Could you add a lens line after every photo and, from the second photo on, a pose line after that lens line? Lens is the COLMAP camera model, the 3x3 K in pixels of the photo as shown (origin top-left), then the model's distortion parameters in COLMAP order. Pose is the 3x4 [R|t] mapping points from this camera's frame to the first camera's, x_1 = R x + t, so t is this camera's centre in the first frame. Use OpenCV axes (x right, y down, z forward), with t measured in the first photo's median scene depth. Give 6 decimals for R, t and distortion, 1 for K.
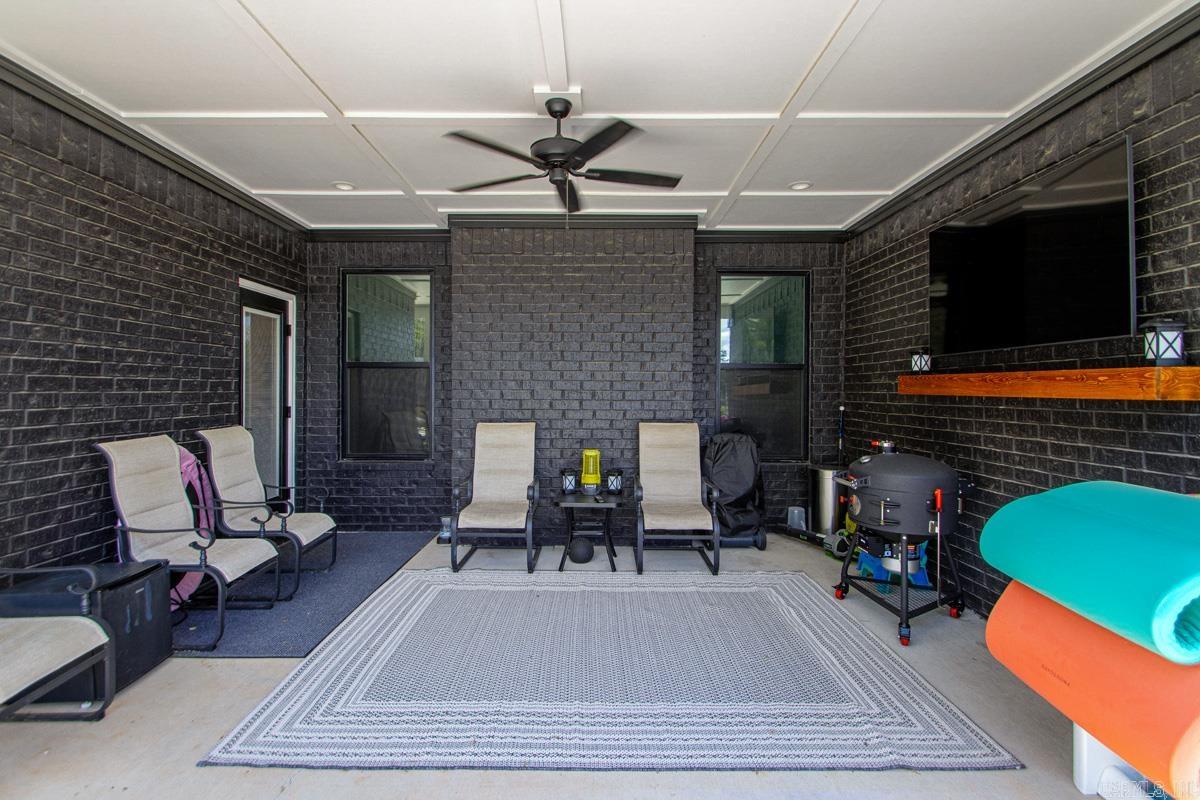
lens RADIAL K [[581.4, 0, 590.2], [0, 581.4, 383.7], [0, 0, 1]] dist [0.003878, -0.004737]
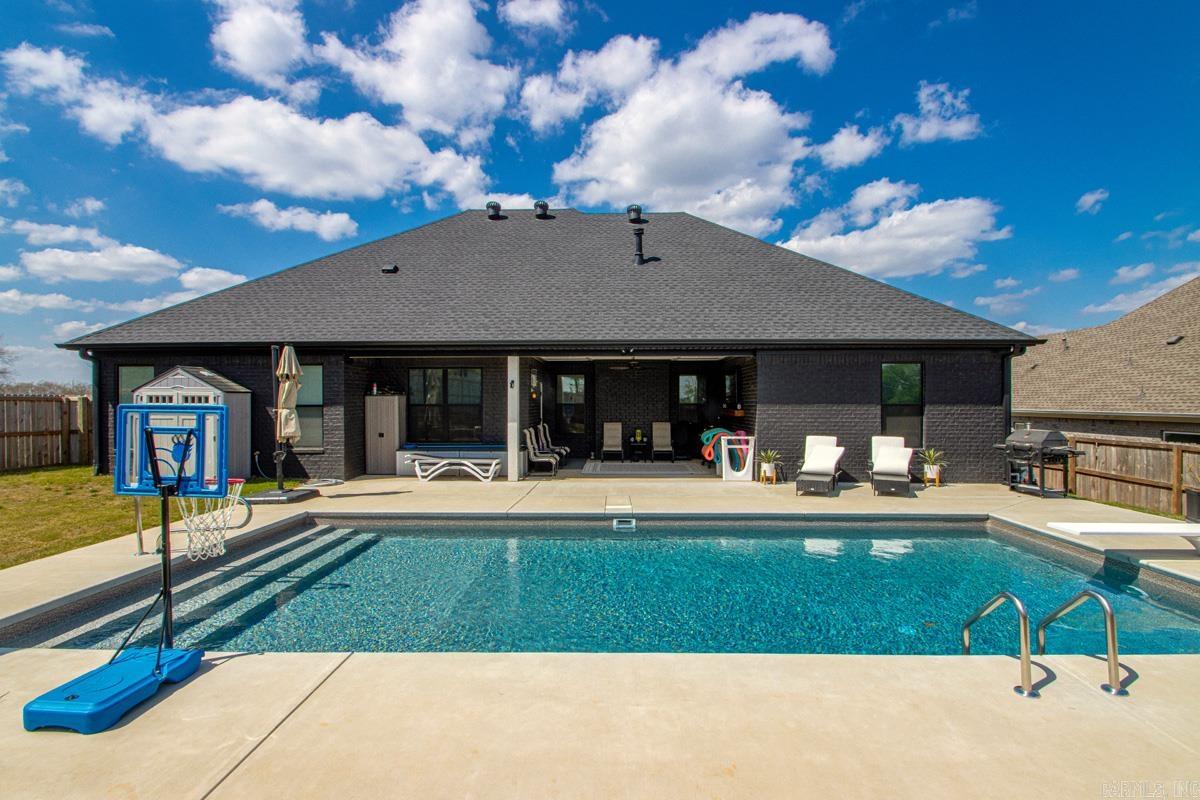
lens RADIAL K [[581.4, 0, 610.8], [0, 581.4, 396.2], [0, 0, 1]] dist [0.003878, -0.004737]
pose [[0.999983, 0.001280, 0.005744, -0.221368], [-0.001305, 0.999990, 0.004294, -0.122642], [-0.005738, -0.004301, 0.999974, -2.956242]]
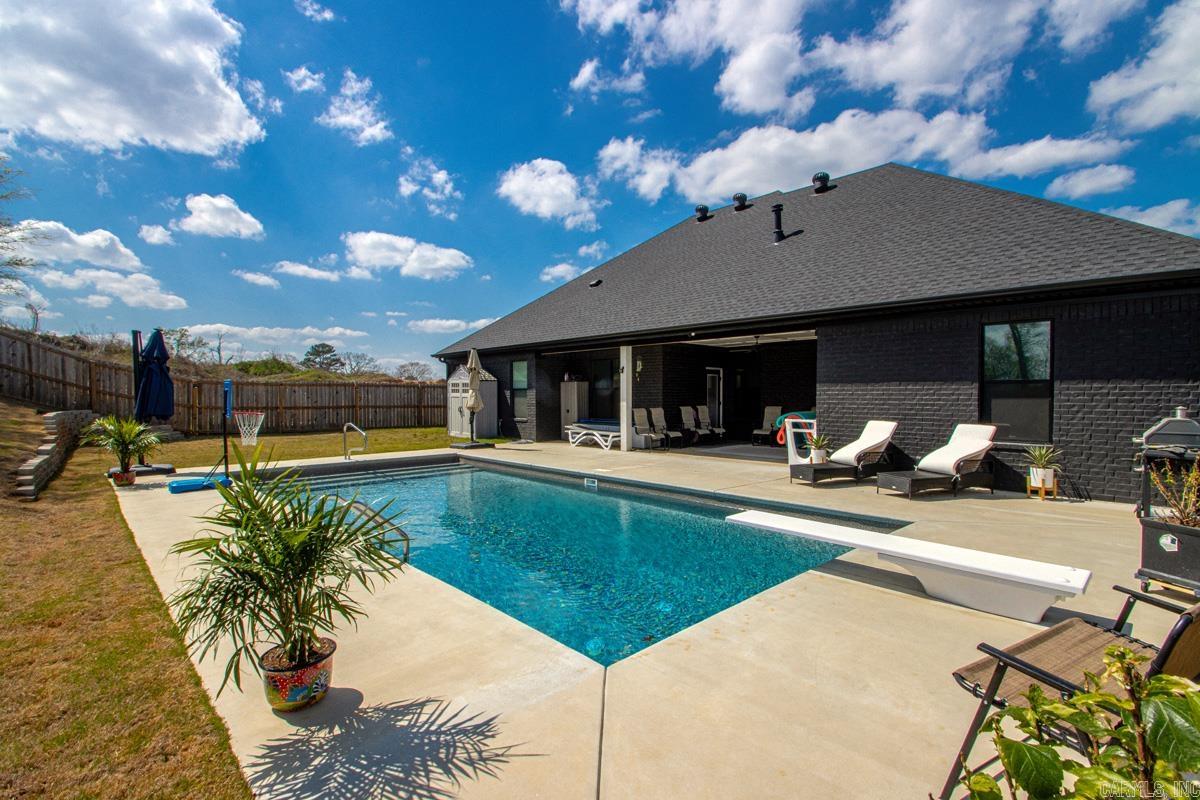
lens RADIAL K [[581.4, 0, 600.6], [0, 581.4, 392.4], [0, 0, 1]] dist [0.003878, -0.004737]
pose [[0.692452, -0.001486, -0.721463, 1.937288], [0.007470, 0.999959, 0.005109, -0.044104], [0.721426, -0.008927, 0.692434, -2.488117]]
